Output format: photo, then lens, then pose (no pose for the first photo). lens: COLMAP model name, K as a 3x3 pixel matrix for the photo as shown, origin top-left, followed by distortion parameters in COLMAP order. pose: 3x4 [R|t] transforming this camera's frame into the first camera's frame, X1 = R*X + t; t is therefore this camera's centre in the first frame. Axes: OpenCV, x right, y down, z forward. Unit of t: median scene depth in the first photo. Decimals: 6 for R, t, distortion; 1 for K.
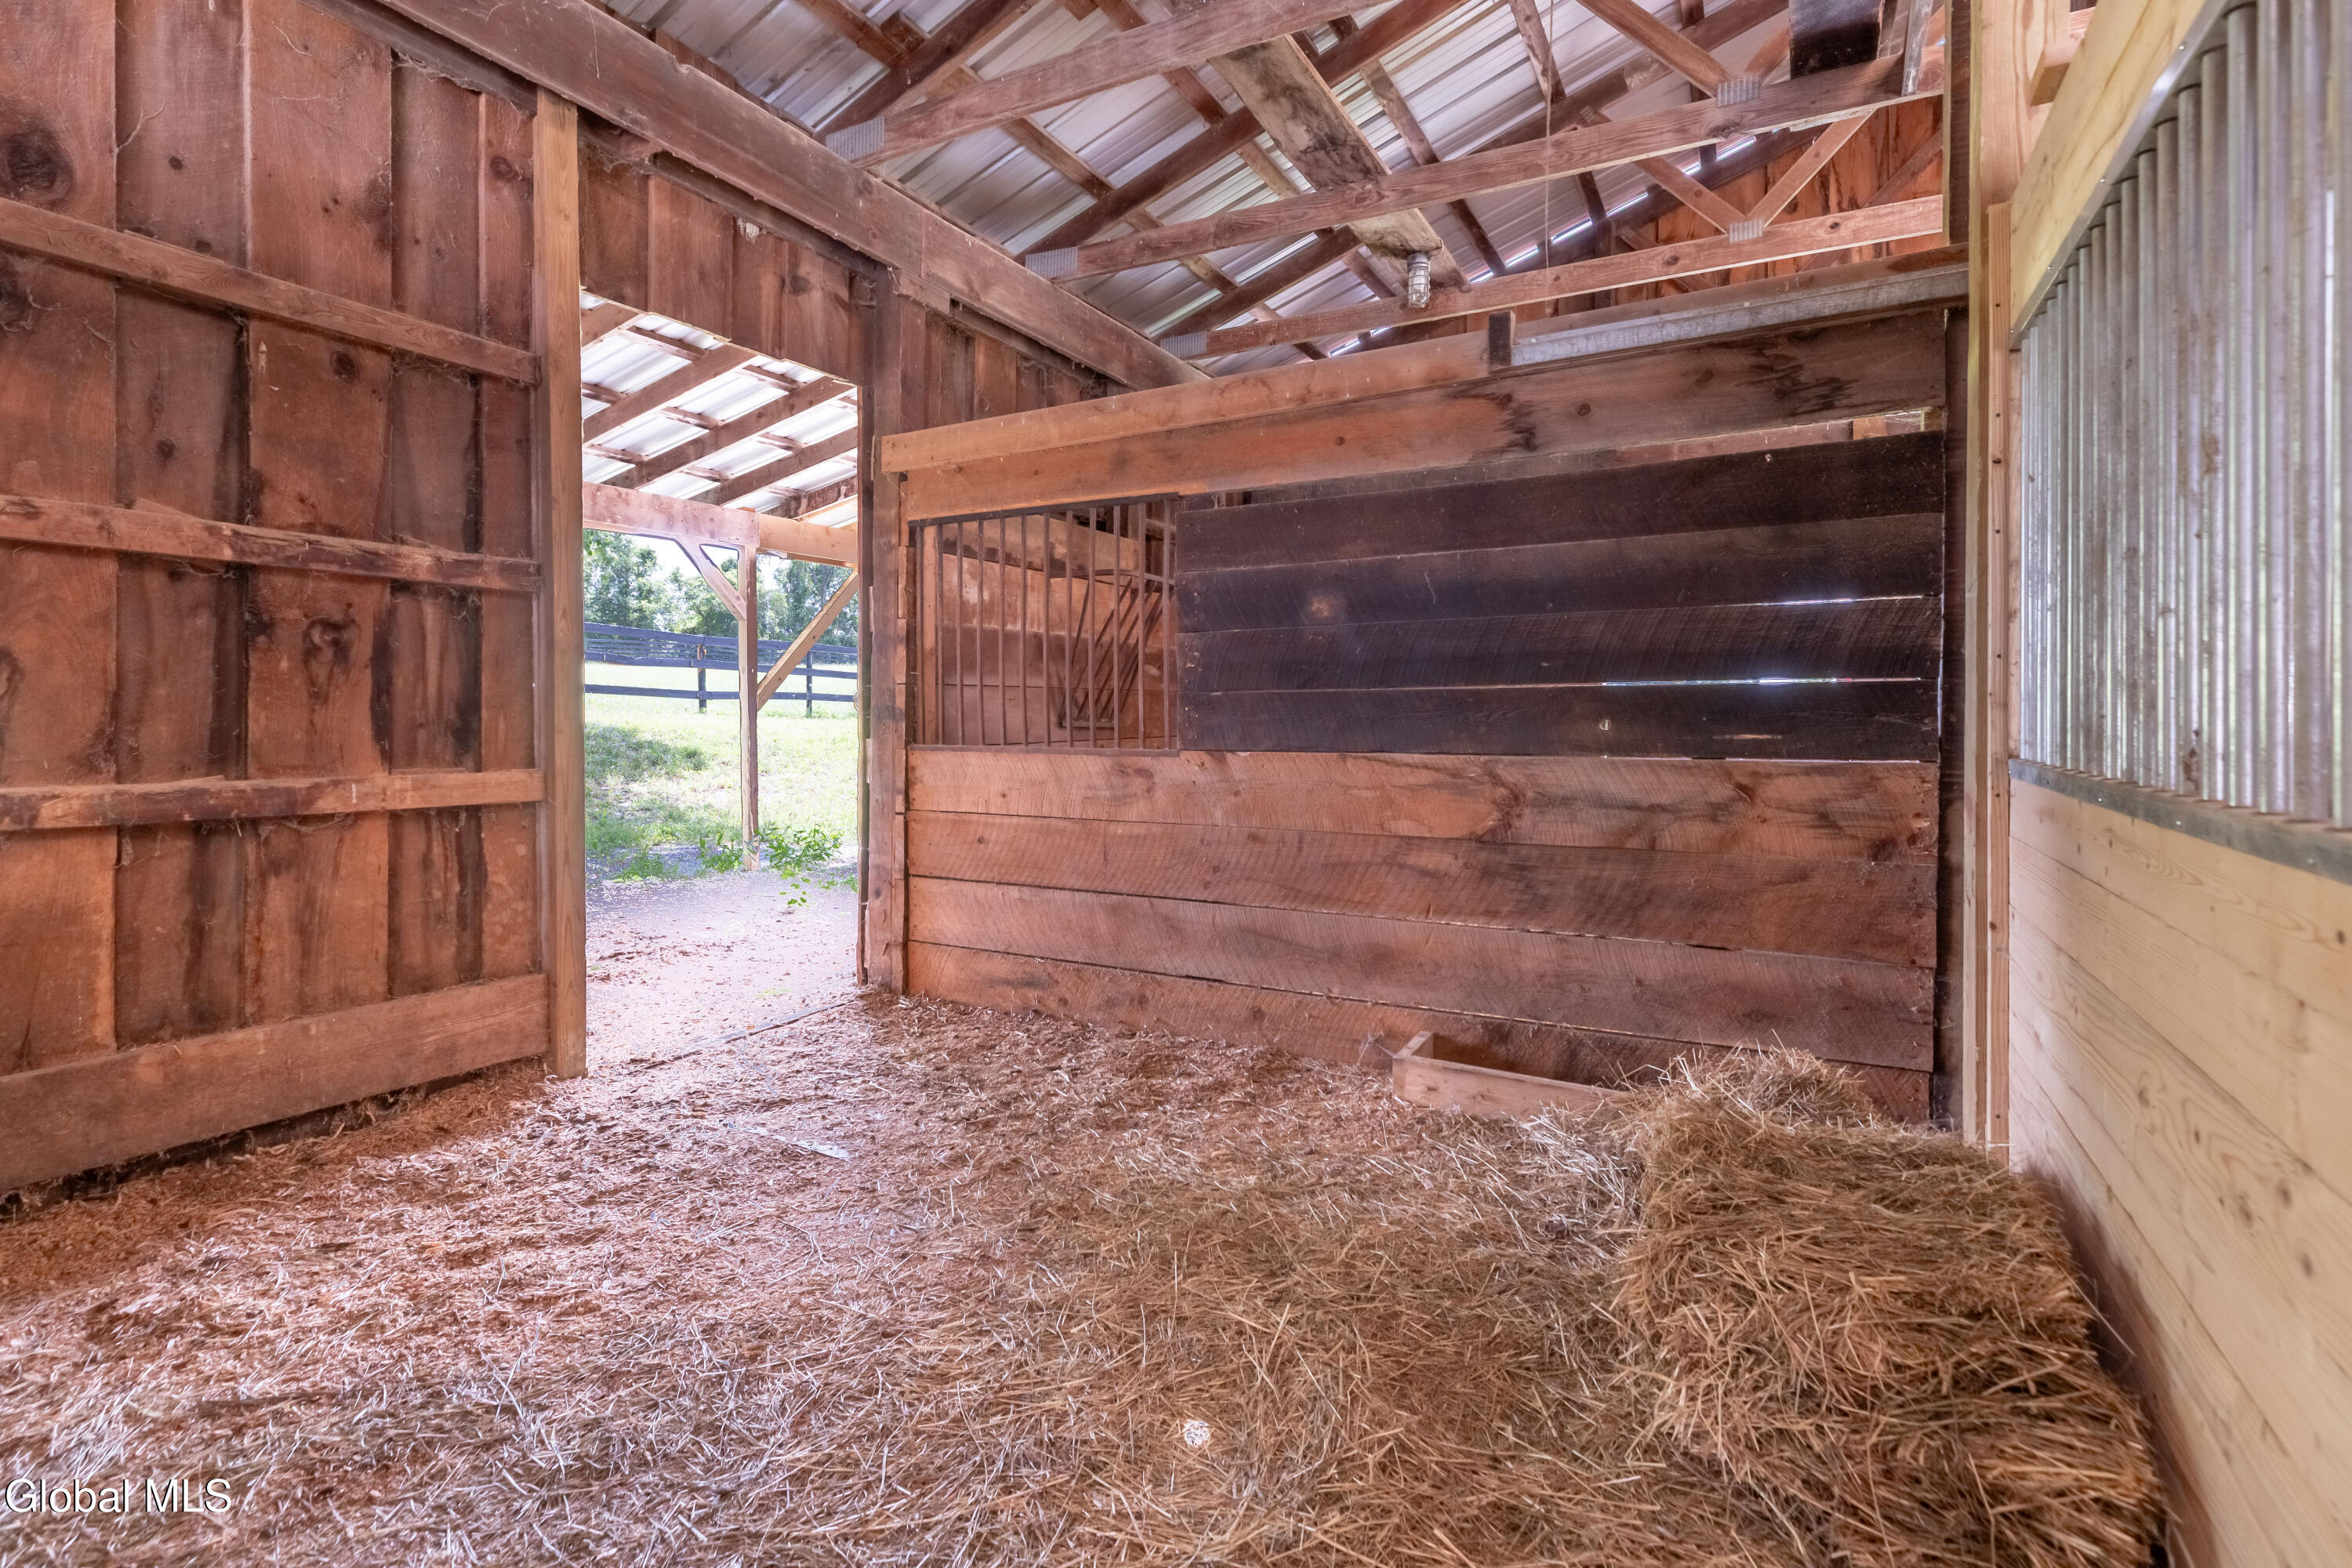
lens RADIAL K [[1080.1, 0, 1188.5], [0, 1080.1, 734.7], [0, 0, 1]] dist [0.004928, -0.000490]
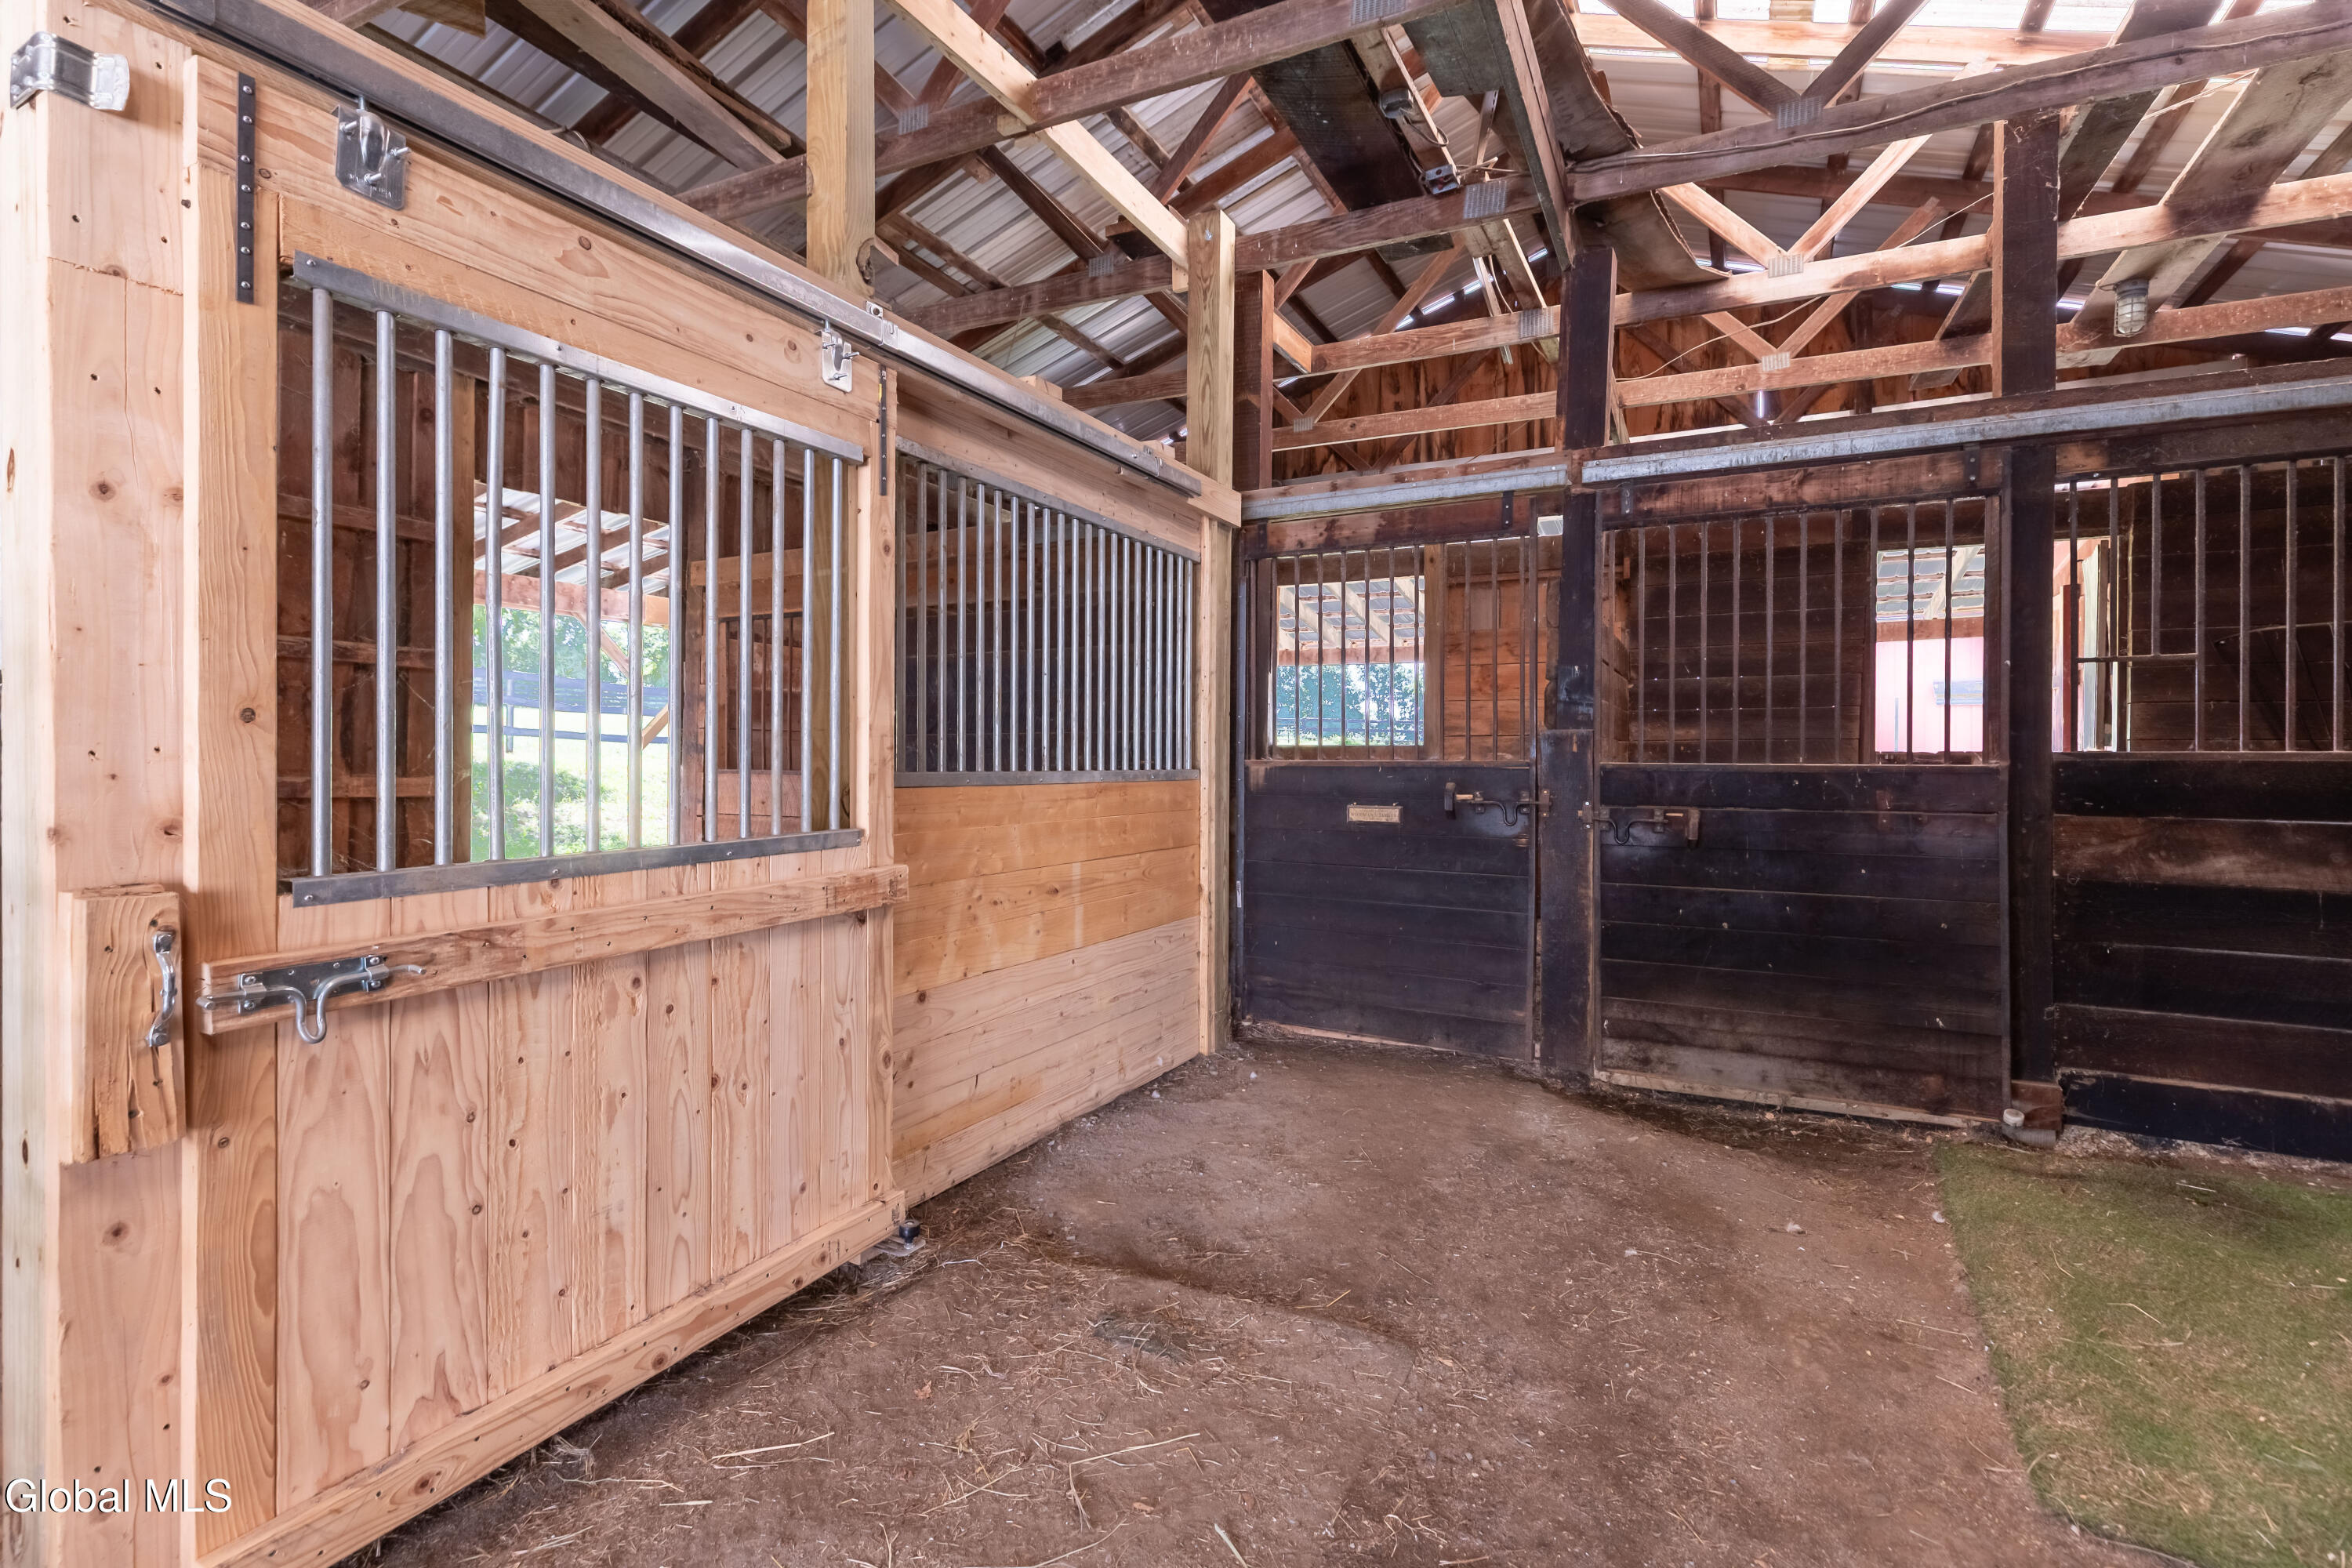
lens RADIAL K [[1080.1, 0, 1177.4], [0, 1080.1, 768.8], [0, 0, 1]] dist [0.004928, -0.000490]
pose [[0.999702, 0.009168, 0.022609, 0.319691], [-0.008783, 0.999816, -0.017049, 0.024411], [-0.022762, 0.016845, 0.999599, -0.447241]]
